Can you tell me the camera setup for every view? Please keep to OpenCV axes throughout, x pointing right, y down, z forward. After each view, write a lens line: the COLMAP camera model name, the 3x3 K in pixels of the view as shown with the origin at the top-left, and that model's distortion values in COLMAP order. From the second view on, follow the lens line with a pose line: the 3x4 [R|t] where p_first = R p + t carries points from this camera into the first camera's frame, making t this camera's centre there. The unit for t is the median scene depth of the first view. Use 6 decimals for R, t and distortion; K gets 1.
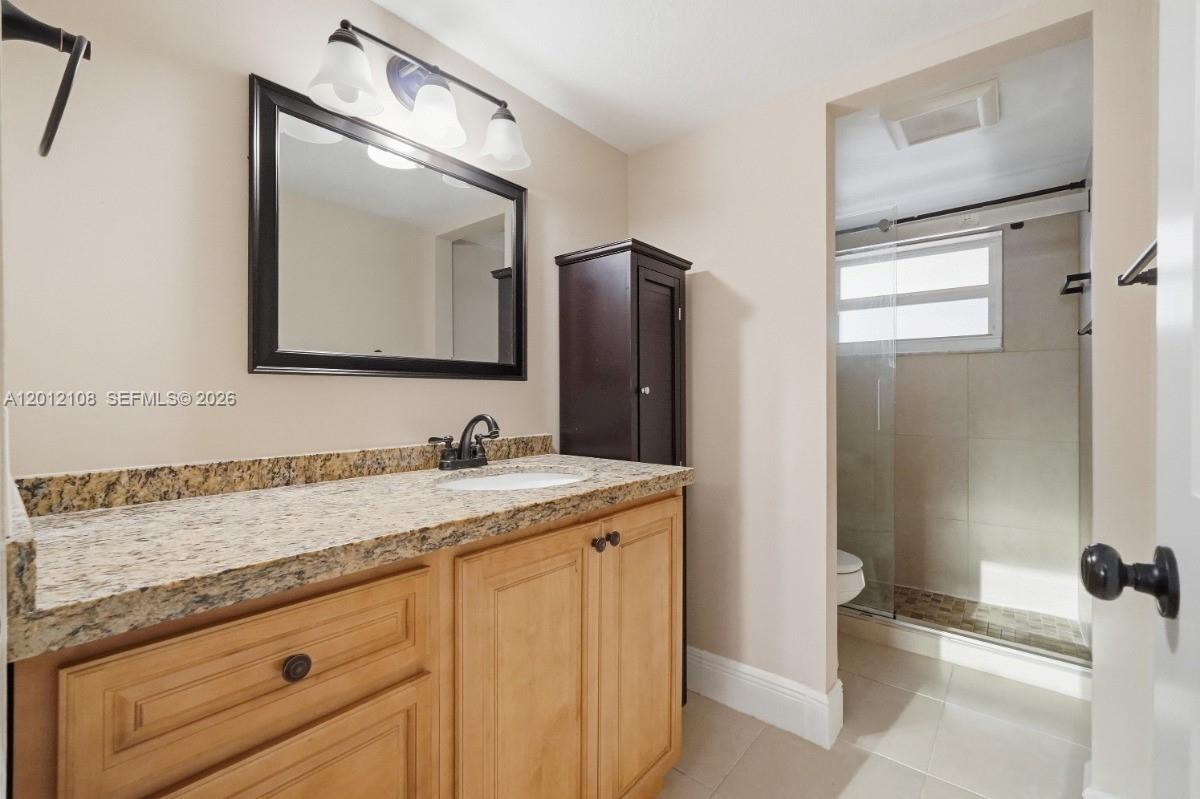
lens RADIAL K [[517.0, 0, 598.6], [0, 517.0, 394.3], [0, 0, 1]] dist [-0.001763, 0.000364]
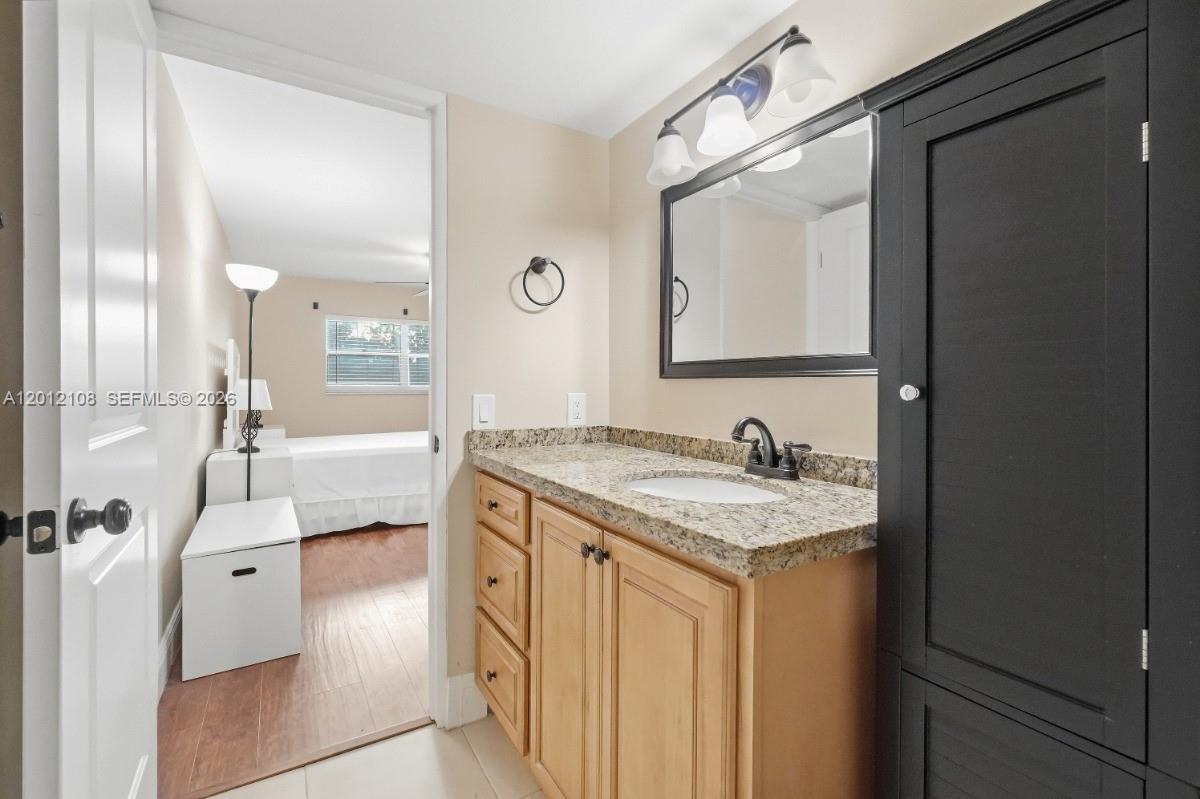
lens RADIAL K [[517.0, 0, 598.6], [0, 517.0, 394.3], [0, 0, 1]] dist [-0.001763, 0.000364]
pose [[-0.319599, 0.012589, -0.947469, 0.854773], [-0.005228, 0.999873, 0.015048, -0.015288], [0.947539, 0.009763, -0.319492, 1.248749]]
